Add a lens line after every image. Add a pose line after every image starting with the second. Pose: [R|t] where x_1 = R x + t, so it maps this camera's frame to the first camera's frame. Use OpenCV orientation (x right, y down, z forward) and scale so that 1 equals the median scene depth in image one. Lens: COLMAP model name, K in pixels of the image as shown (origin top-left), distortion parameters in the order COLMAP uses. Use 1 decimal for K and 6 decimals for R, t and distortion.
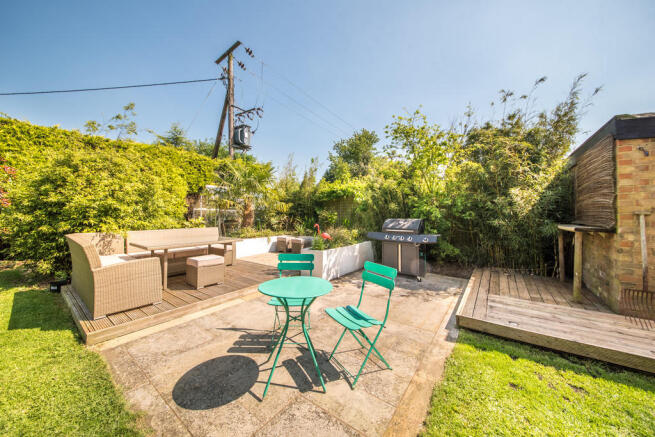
lens RADIAL K [[225.1, 0, 325.6], [0, 225.1, 219.3], [0, 0, 1]] dist [0.001259, -0.000046]
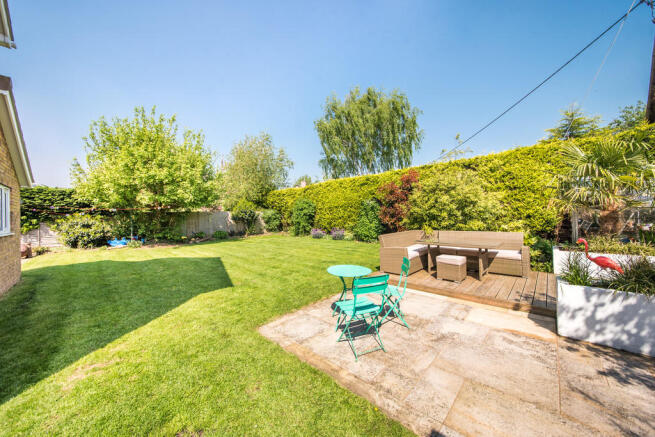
lens RADIAL K [[225.1, 0, 325.9], [0, 225.1, 218.8], [0, 0, 1]] dist [0.001259, -0.000046]
pose [[-0.111272, -0.002526, -0.993787, 1.226014], [0.005232, 0.999981, -0.003127, -0.050505], [0.993776, -0.005547, -0.111257, 0.820068]]
